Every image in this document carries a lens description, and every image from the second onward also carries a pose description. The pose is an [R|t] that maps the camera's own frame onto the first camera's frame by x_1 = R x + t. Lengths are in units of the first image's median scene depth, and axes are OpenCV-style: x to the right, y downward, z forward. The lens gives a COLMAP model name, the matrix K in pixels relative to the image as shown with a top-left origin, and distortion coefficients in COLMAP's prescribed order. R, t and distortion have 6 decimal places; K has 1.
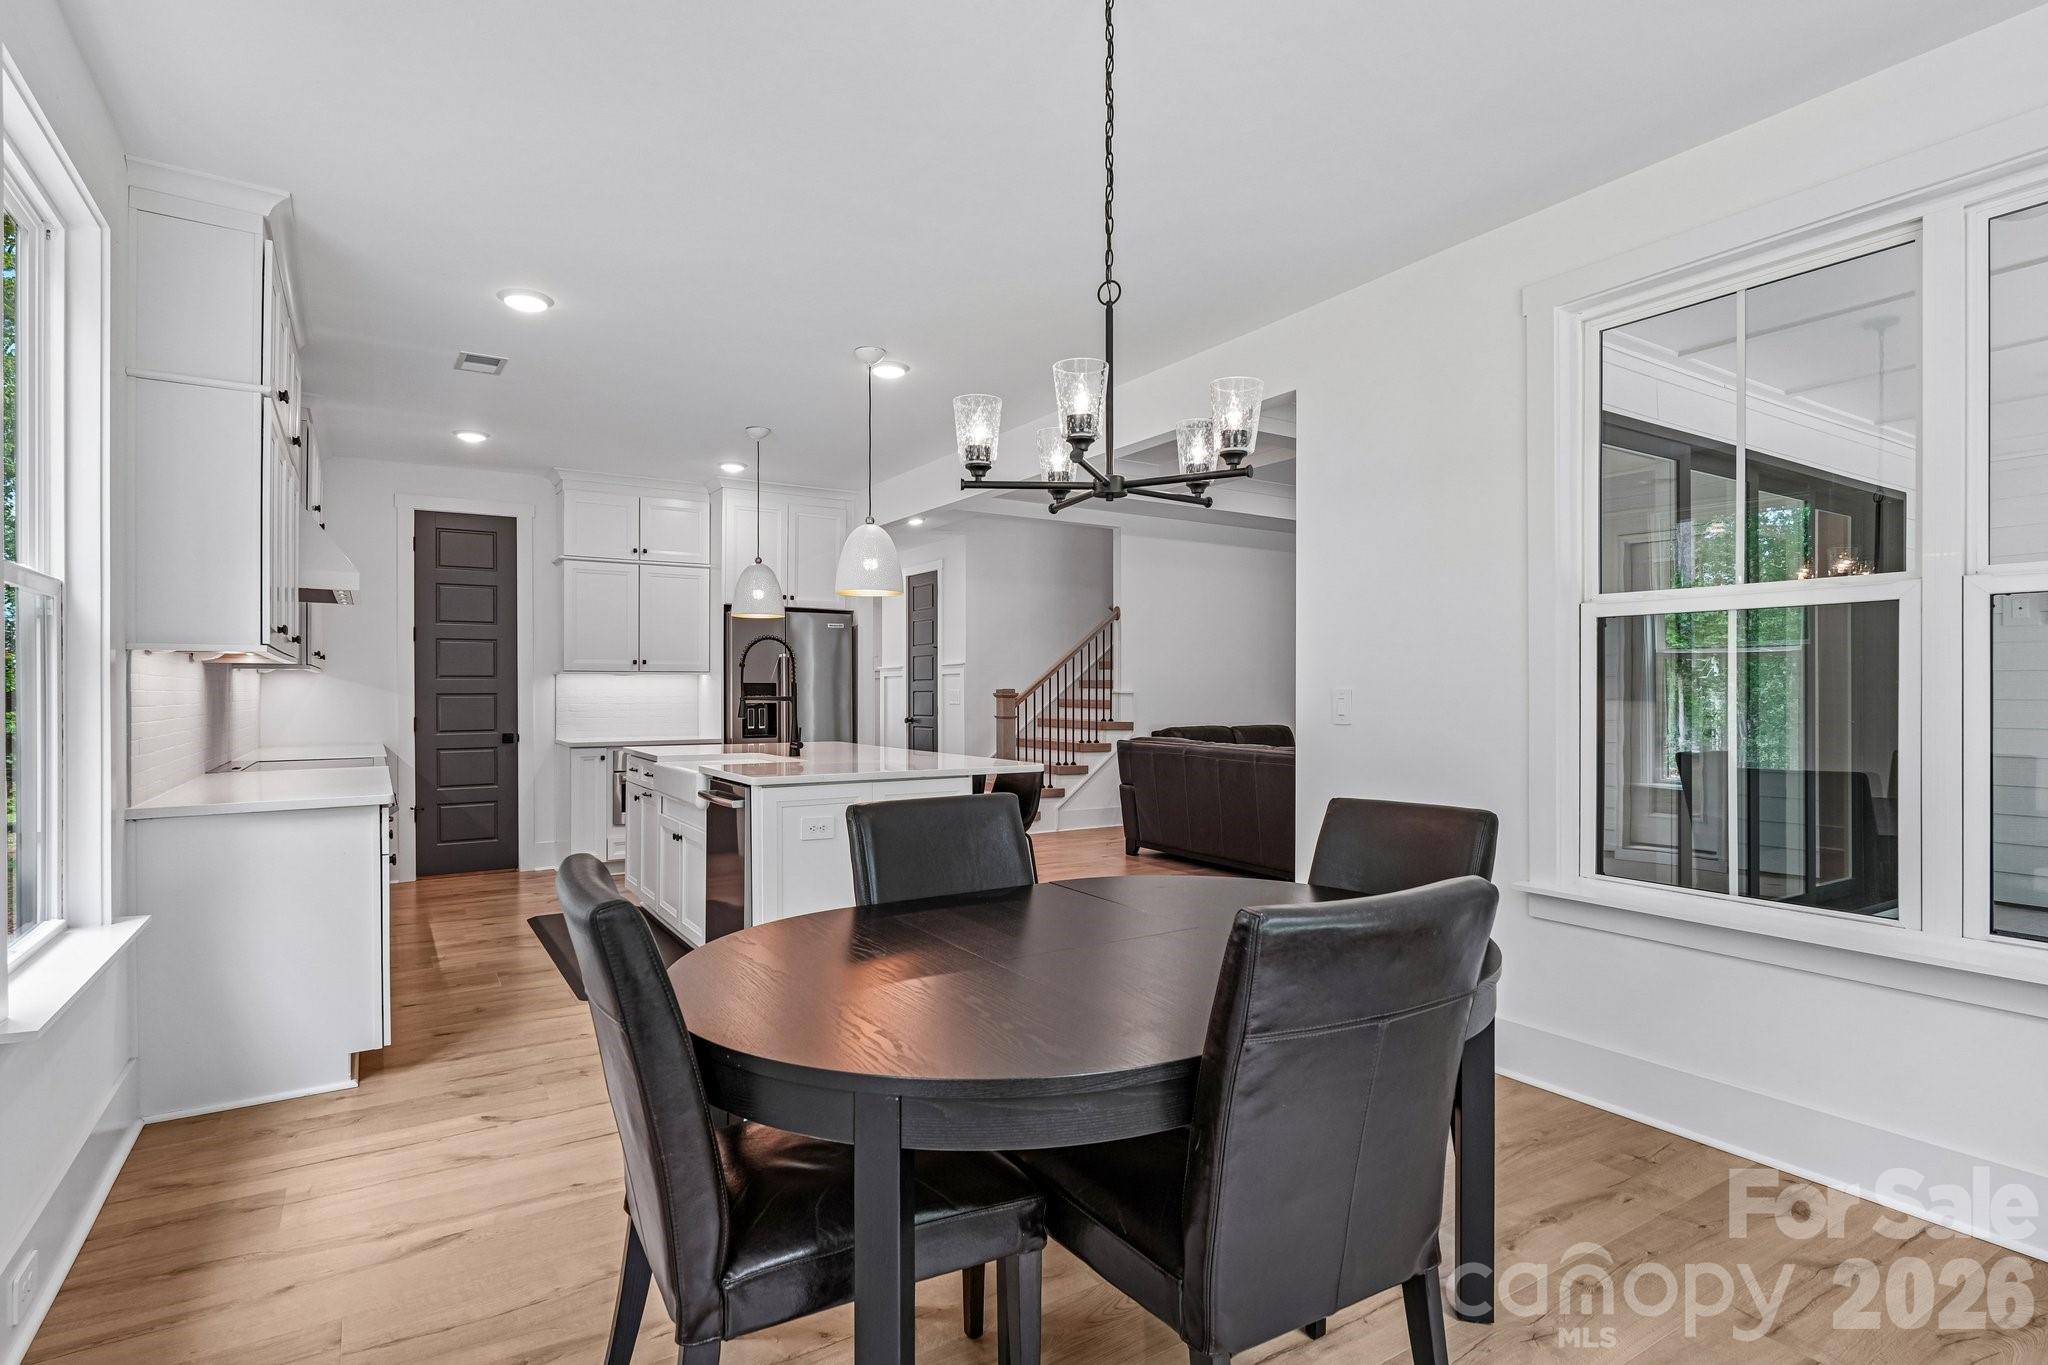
lens RADIAL K [[1015.3, 0, 1023.5], [0, 1015.3, 679.5], [0, 0, 1]] dist [0.001289, 0.000470]
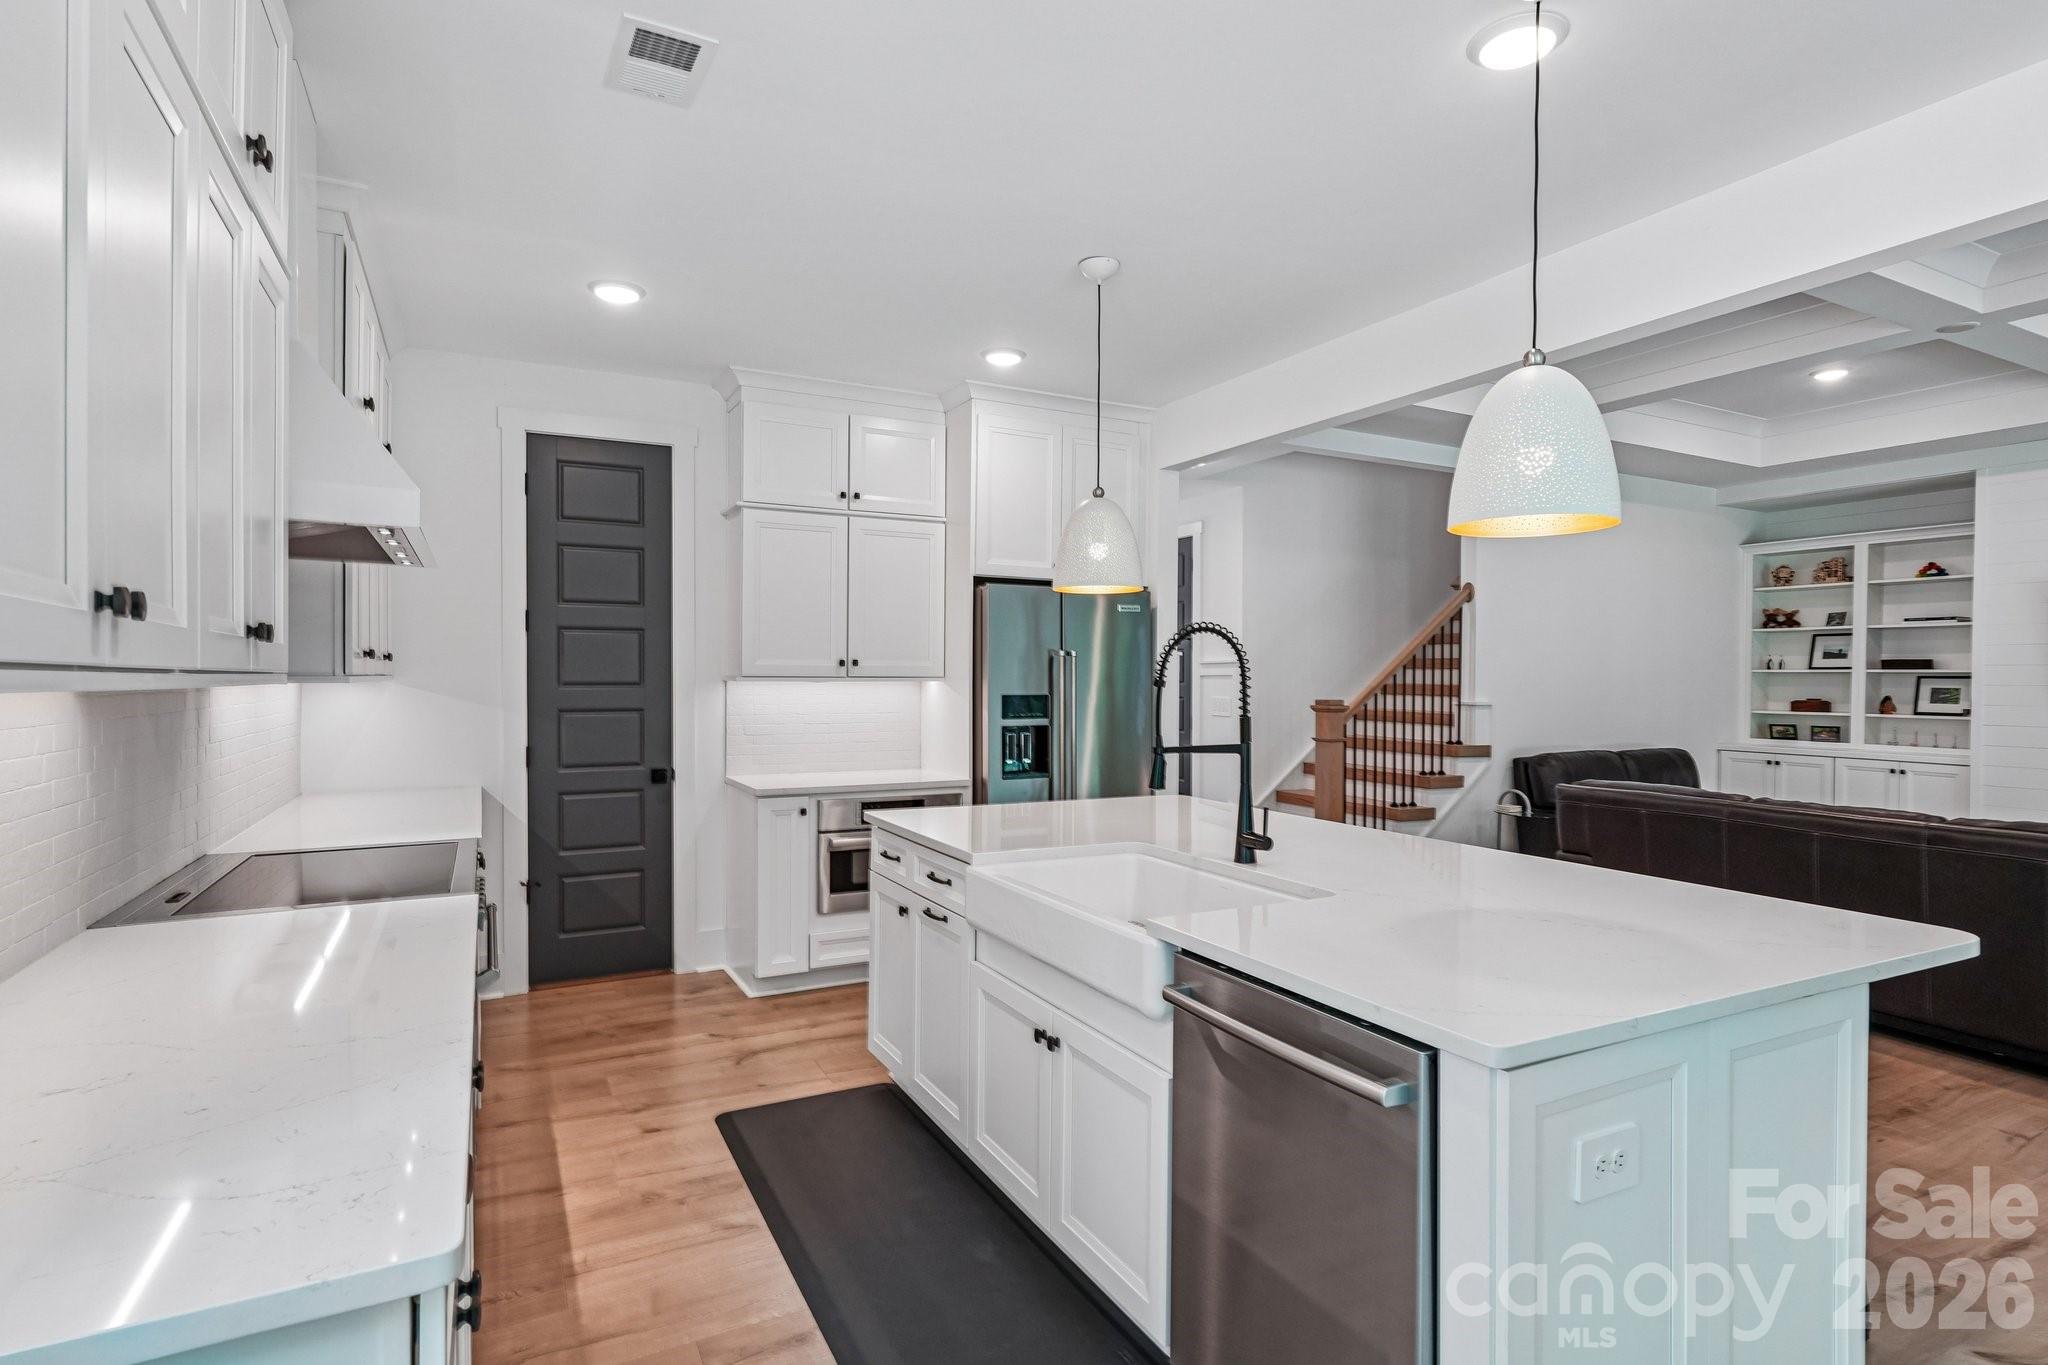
lens RADIAL K [[1024.5, 0, 1024.6], [0, 1024.5, 675.8], [0, 0, 1]] dist [-0.000979, -0.000238]
pose [[0.996349, 0.005041, -0.085225, -0.210506], [-0.004361, 0.999957, 0.008165, -0.014934], [0.085263, -0.007764, 0.996328, 0.348379]]
